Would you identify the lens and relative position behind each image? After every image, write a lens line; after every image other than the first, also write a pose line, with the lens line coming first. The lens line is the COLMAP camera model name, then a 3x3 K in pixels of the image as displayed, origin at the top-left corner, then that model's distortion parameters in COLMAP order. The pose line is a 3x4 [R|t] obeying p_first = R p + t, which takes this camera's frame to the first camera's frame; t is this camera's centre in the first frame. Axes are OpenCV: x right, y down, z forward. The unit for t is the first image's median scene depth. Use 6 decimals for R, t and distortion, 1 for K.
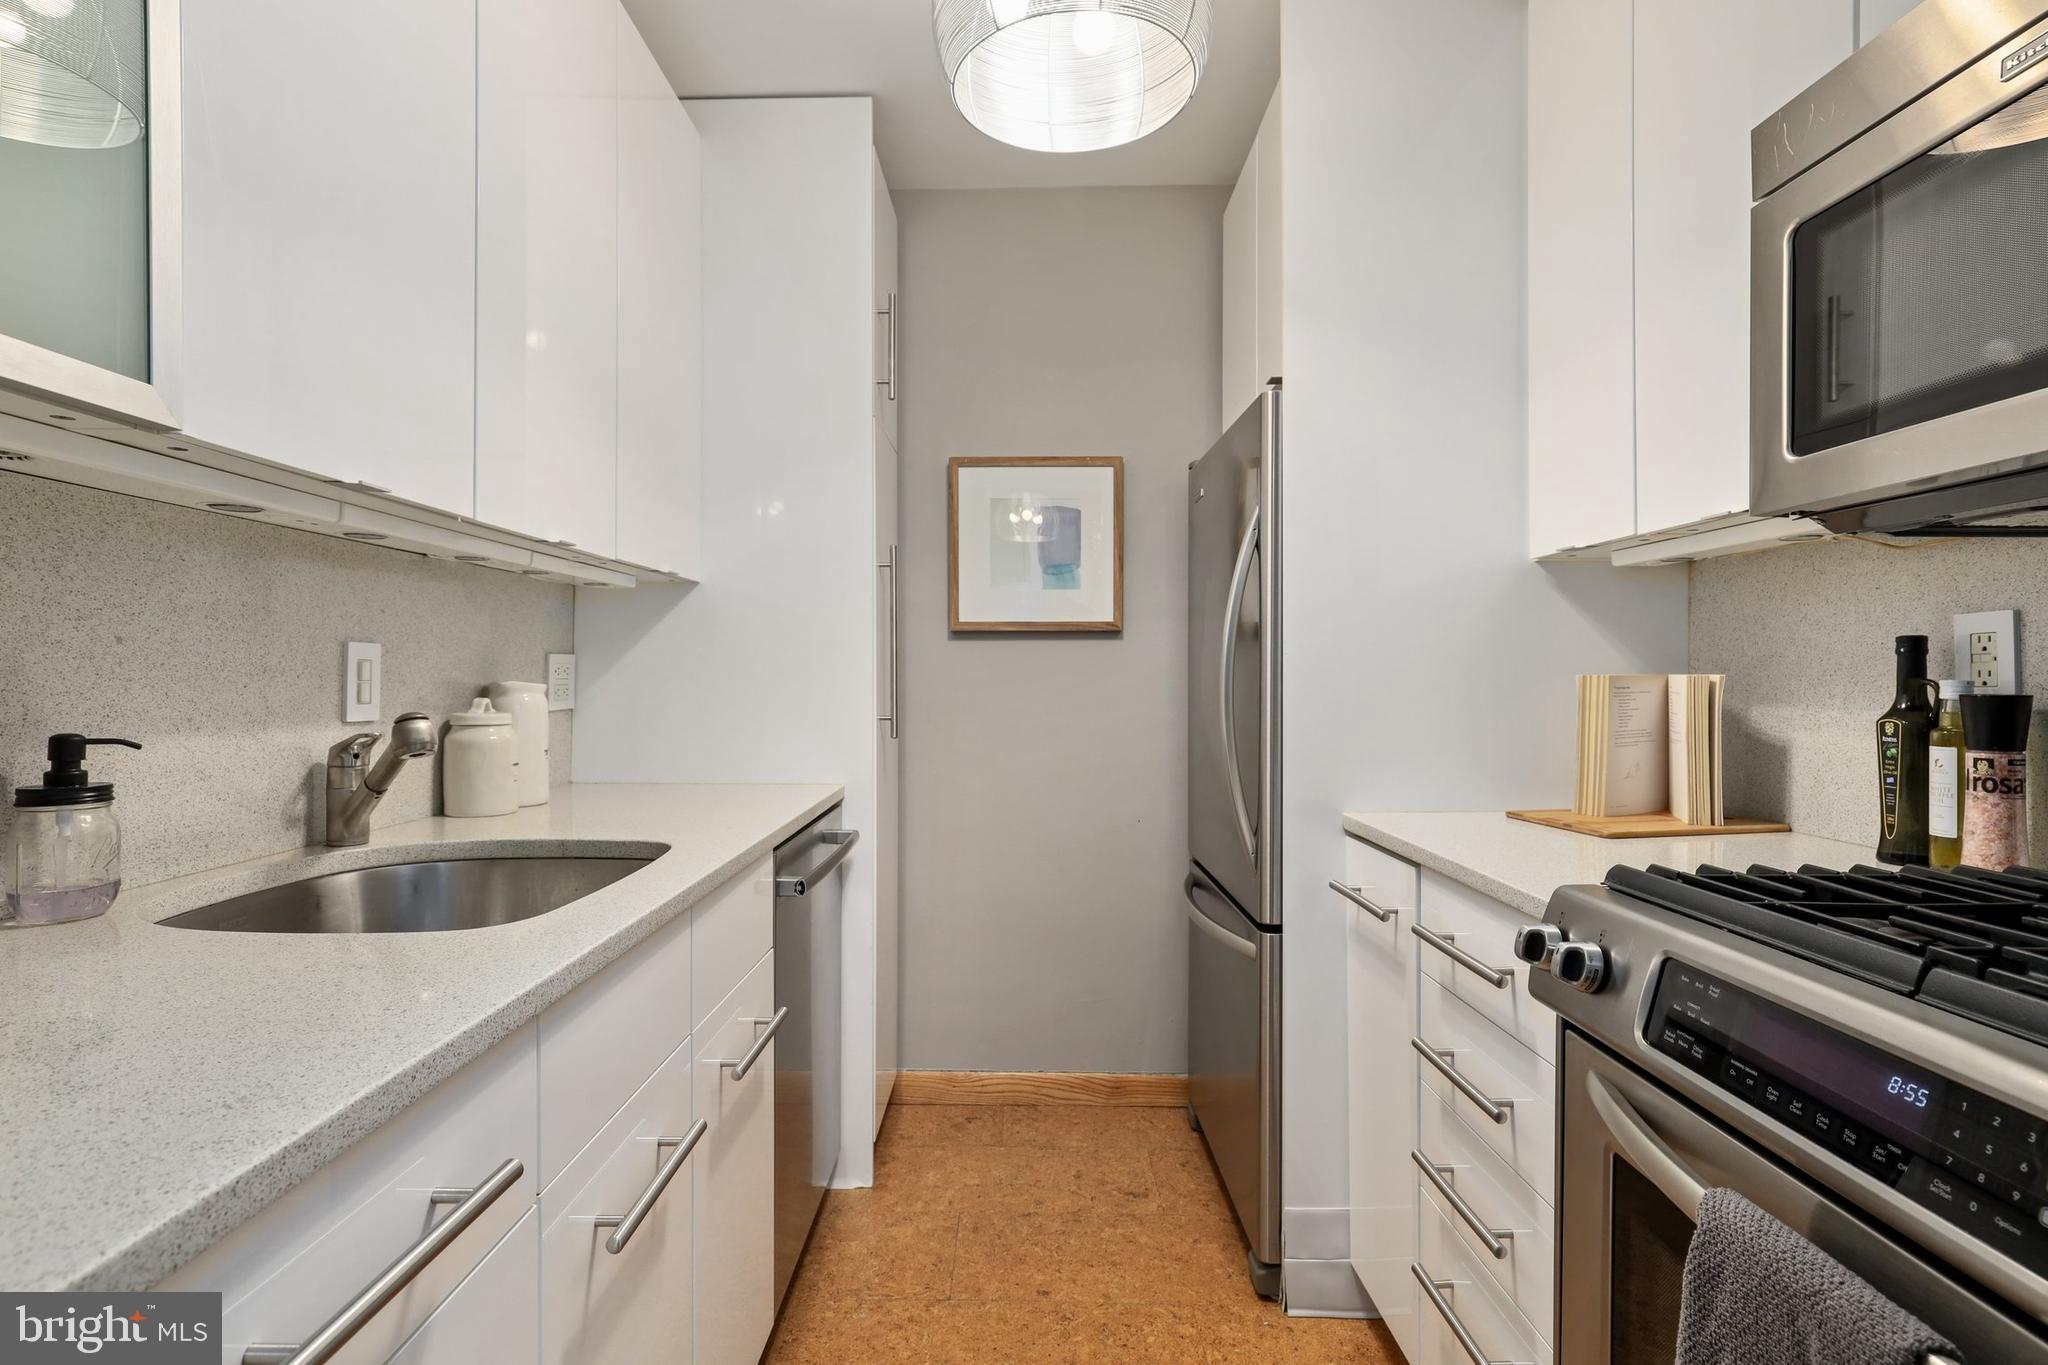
lens RADIAL K [[987.4, 0, 1014.7], [0, 987.4, 677.6], [0, 0, 1]] dist [-0.009021, 0.005939]
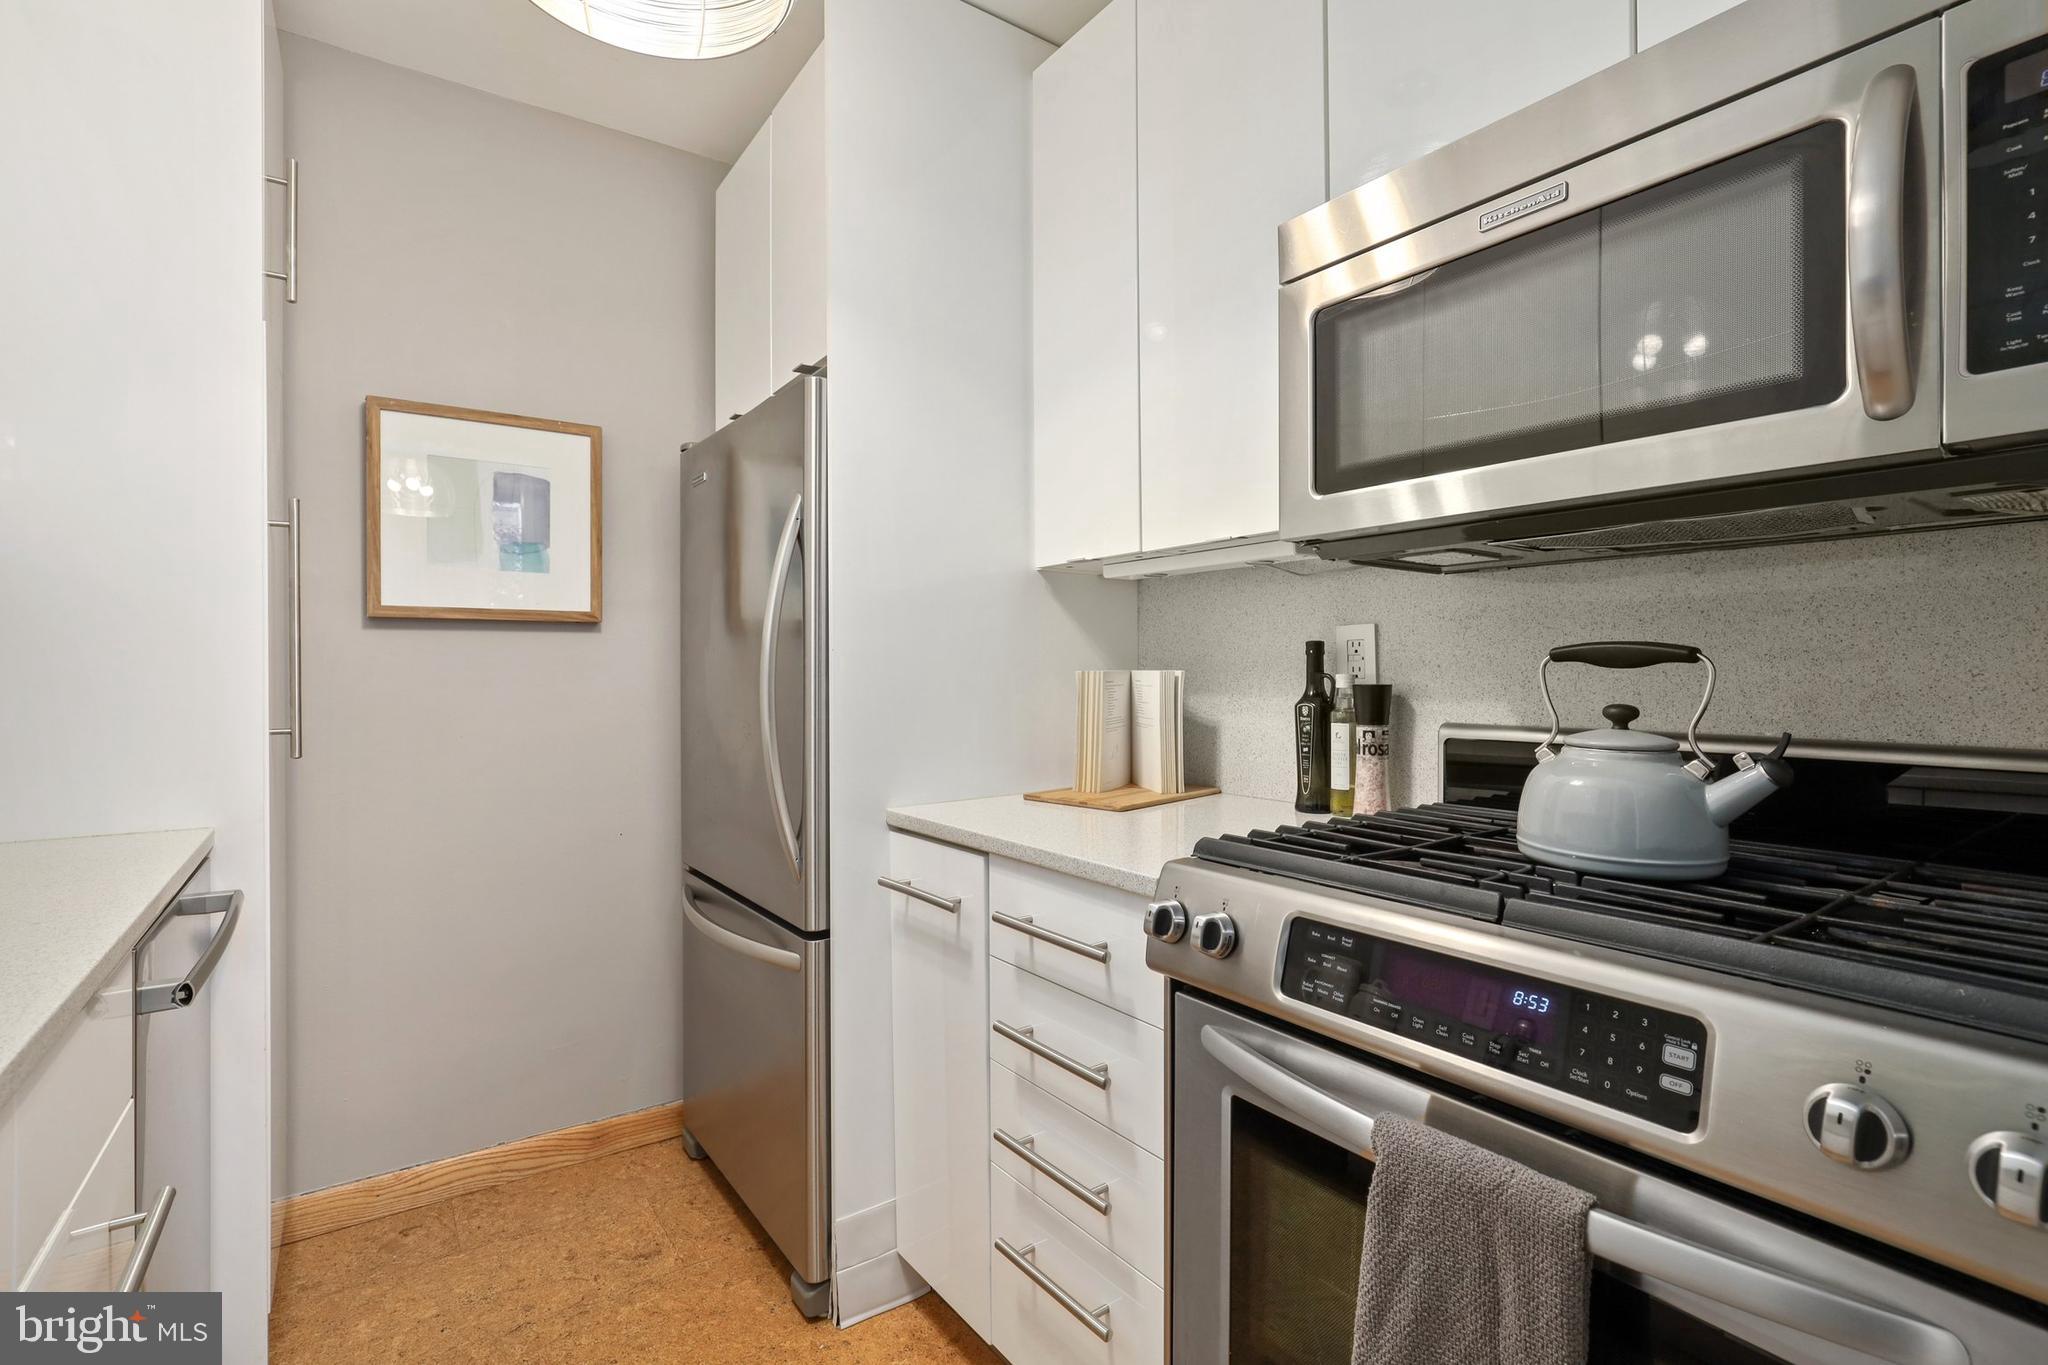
lens RADIAL K [[927.3, 0, 1014.9], [0, 927.3, 669.9], [0, 0, 1]] dist [-0.015834, 0.004792]
pose [[0.810058, -0.001941, 0.586346, -0.121978], [0.004236, 0.999988, -0.002542, -0.001313], [-0.586334, 0.004543, 0.810057, 0.165800]]
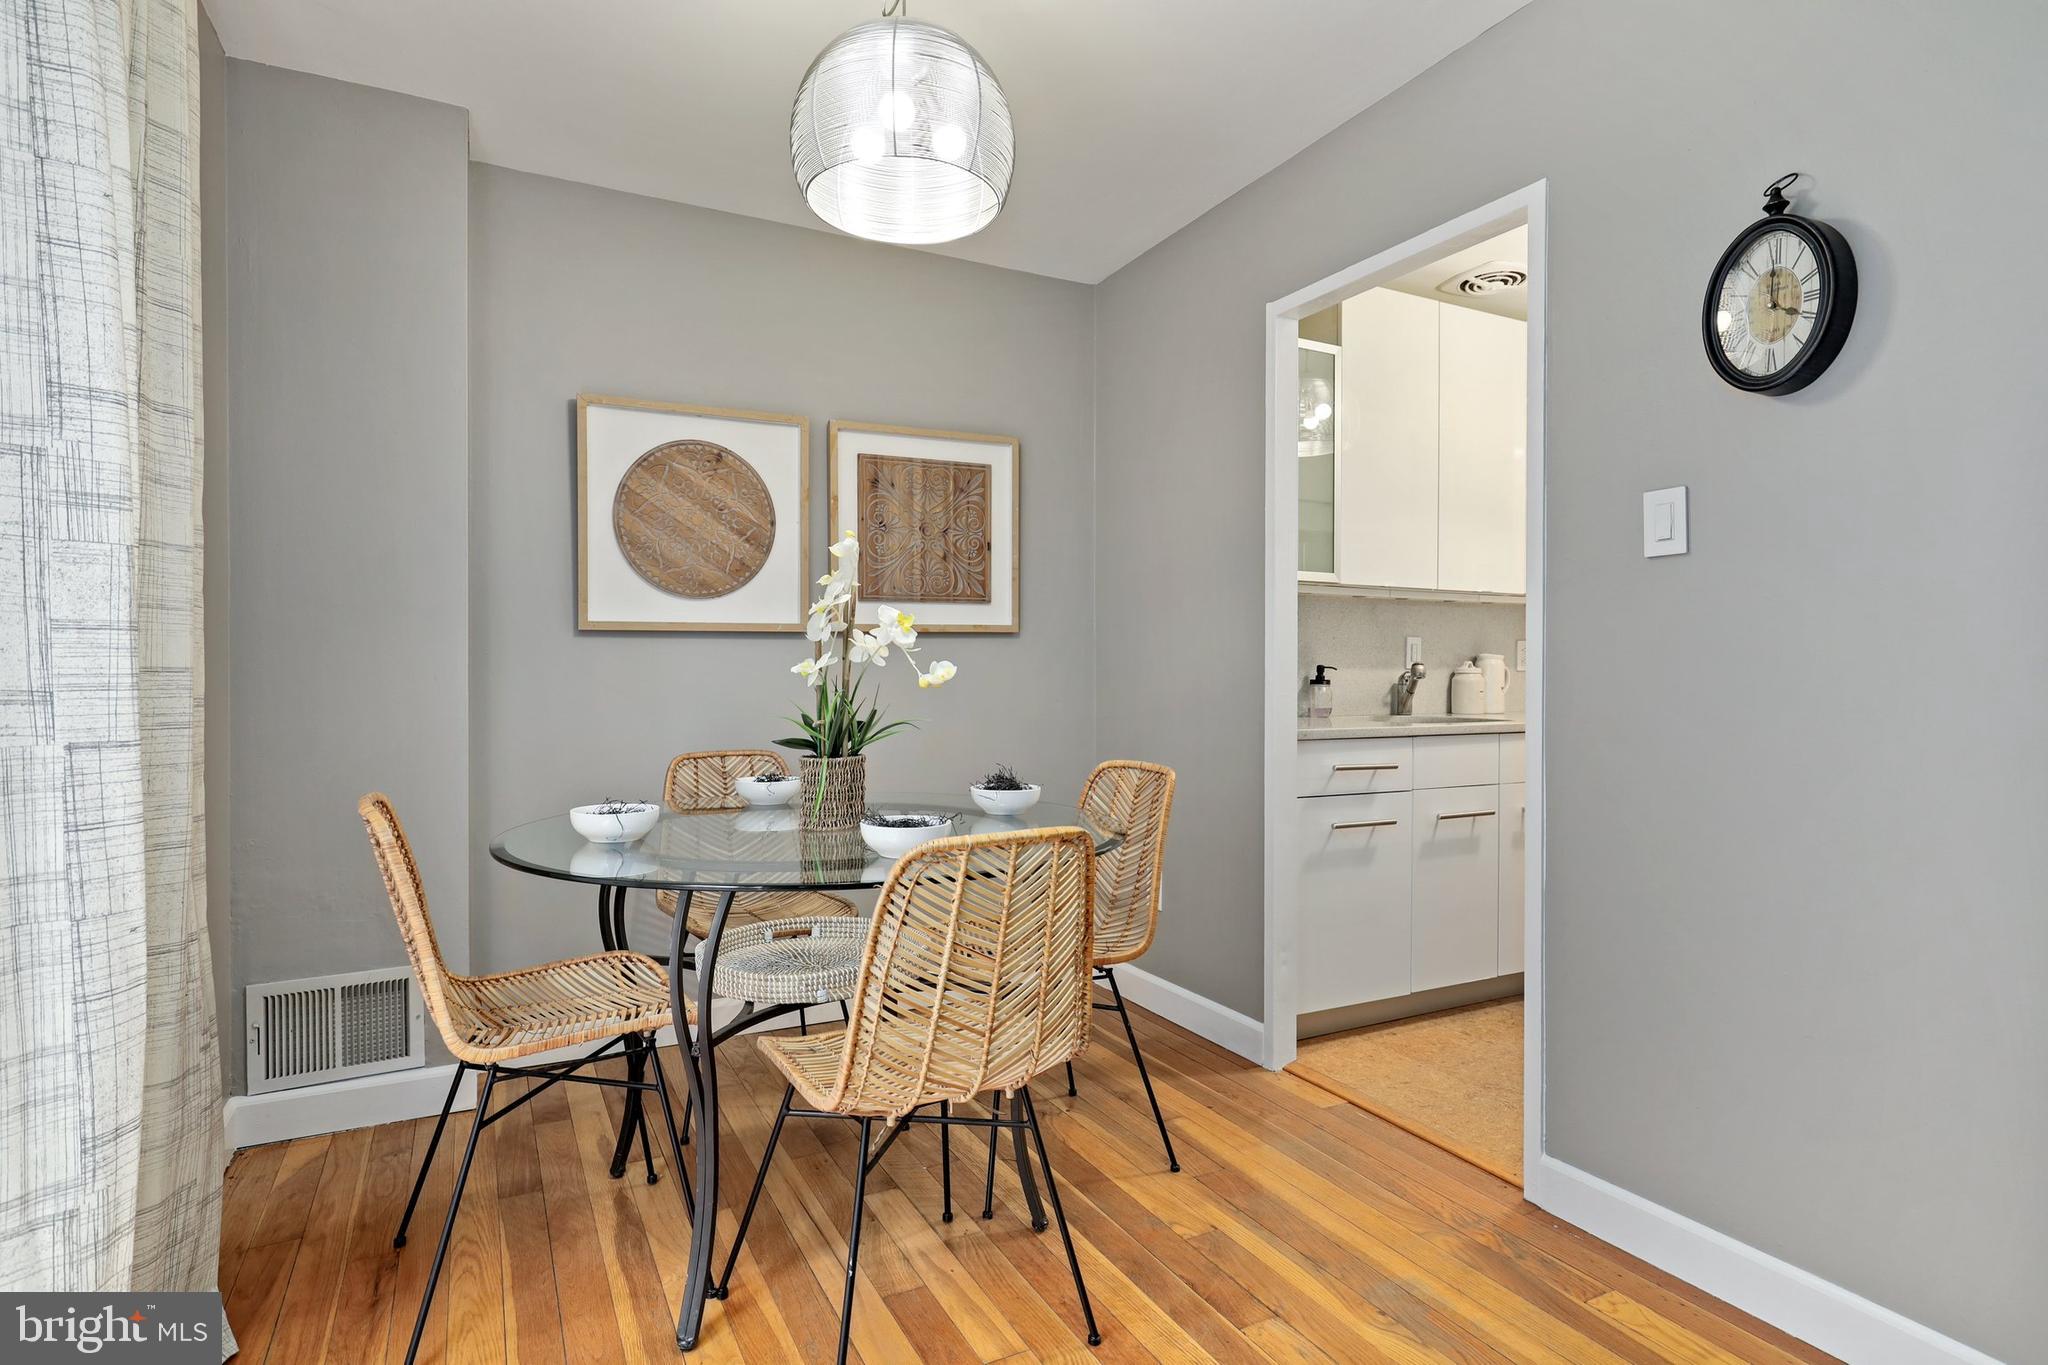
lens RADIAL K [[1058.9, 0, 1017.7], [0, 1058.9, 679.2], [0, 0, 1]] dist [0.000777, 0.000005]
pose [[0.471037, 0.005045, -0.882099, 1.102185], [-0.003575, 0.999986, 0.003810, 0.057373], [0.882106, 0.001359, 0.471049, -1.026883]]
